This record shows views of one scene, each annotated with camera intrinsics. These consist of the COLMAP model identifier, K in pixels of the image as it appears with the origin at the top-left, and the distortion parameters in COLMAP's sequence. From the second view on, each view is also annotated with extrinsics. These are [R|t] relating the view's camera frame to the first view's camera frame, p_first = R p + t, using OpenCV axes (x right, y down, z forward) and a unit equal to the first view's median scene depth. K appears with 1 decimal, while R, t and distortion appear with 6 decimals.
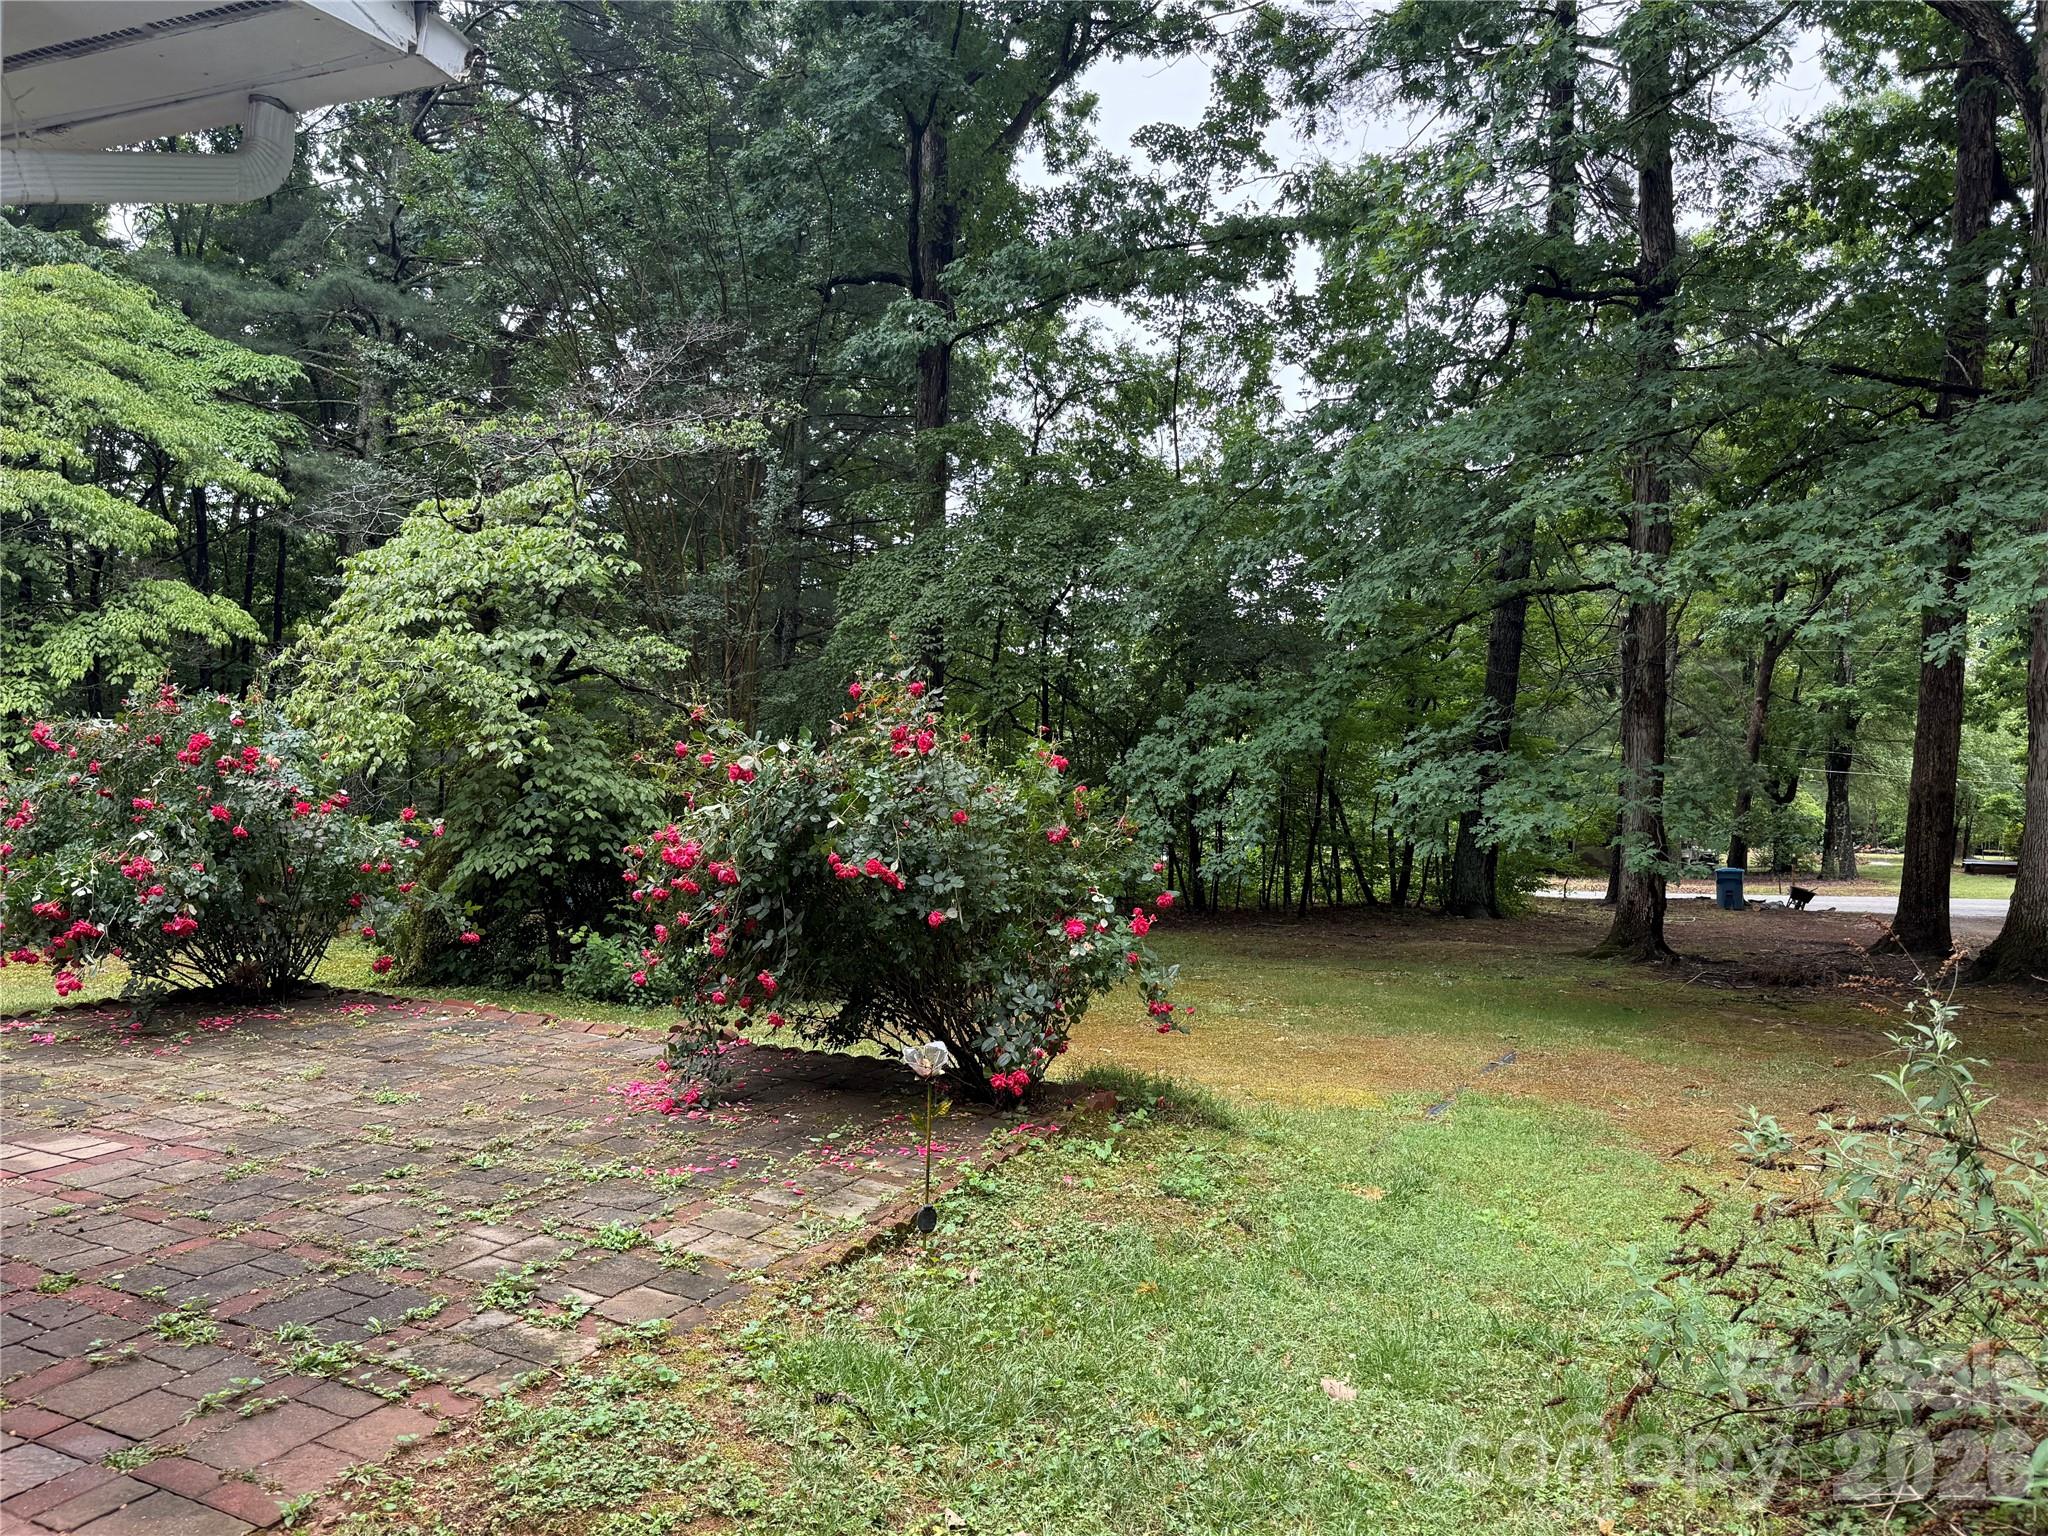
lens RADIAL K [[1563.0, 0, 1017.4], [0, 1563.0, 779.3], [0, 0, 1]] dist [0.151773, -0.252403]
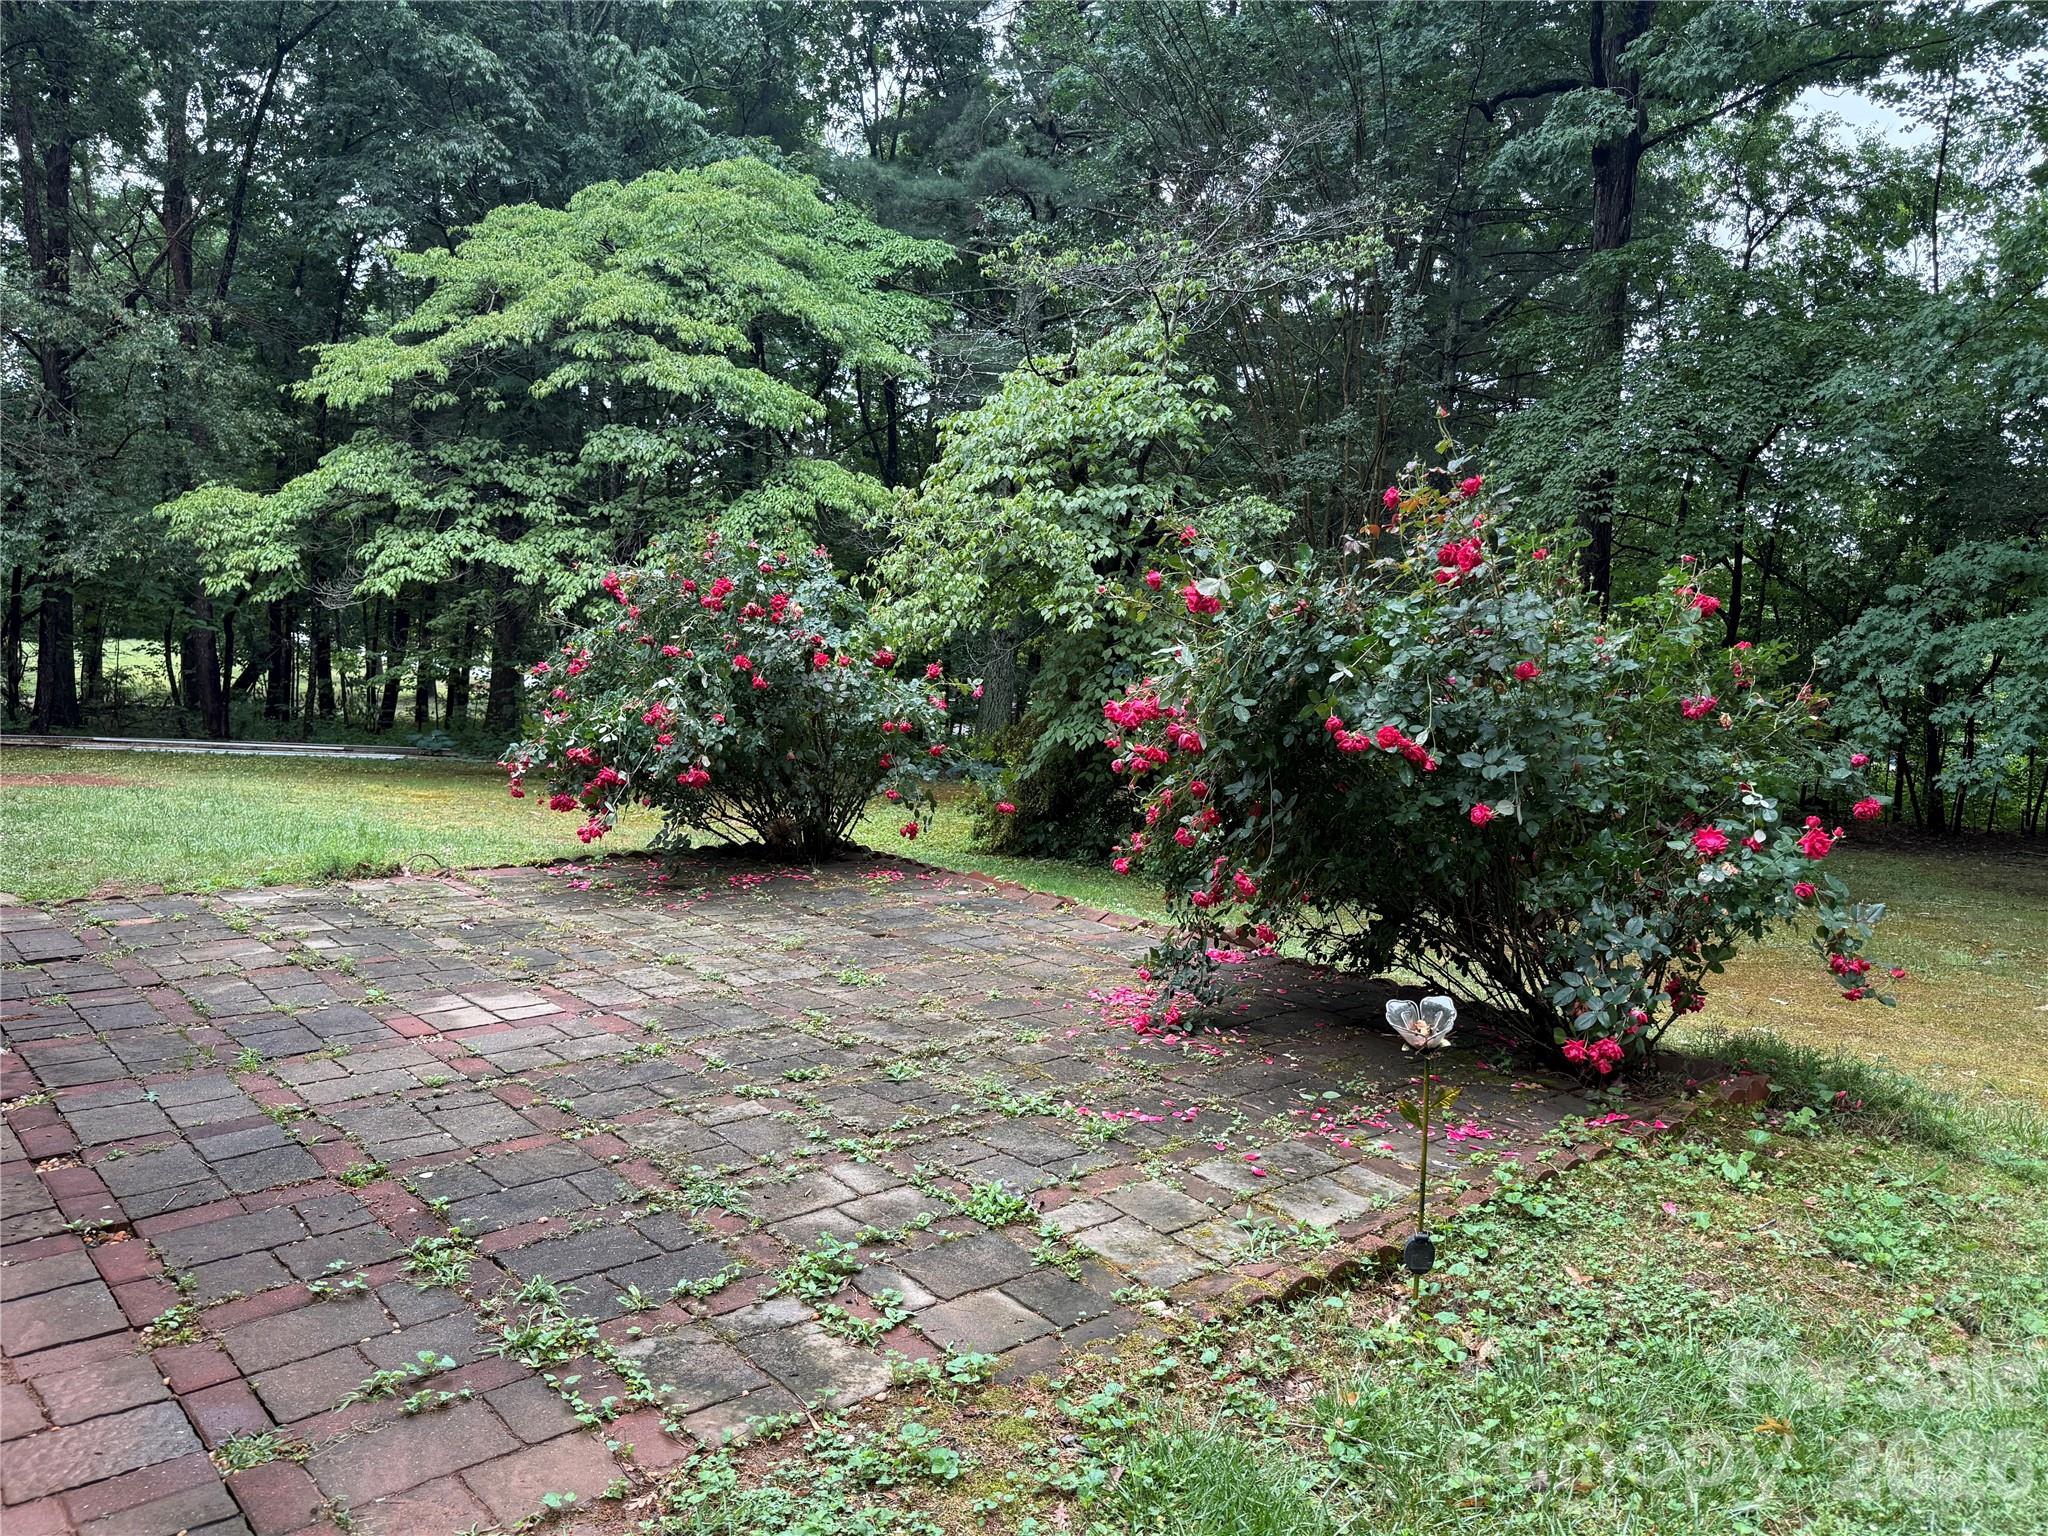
lens RADIAL K [[1563.0, 0, 1017.4], [0, 1563.0, 779.3], [0, 0, 1]] dist [0.151773, -0.252403]
pose [[0.916872, 0.046183, -0.396500, 0.029351], [-0.018413, 0.997121, 0.073561, 0.019525], [0.398756, -0.060146, 0.915083, 0.210471]]
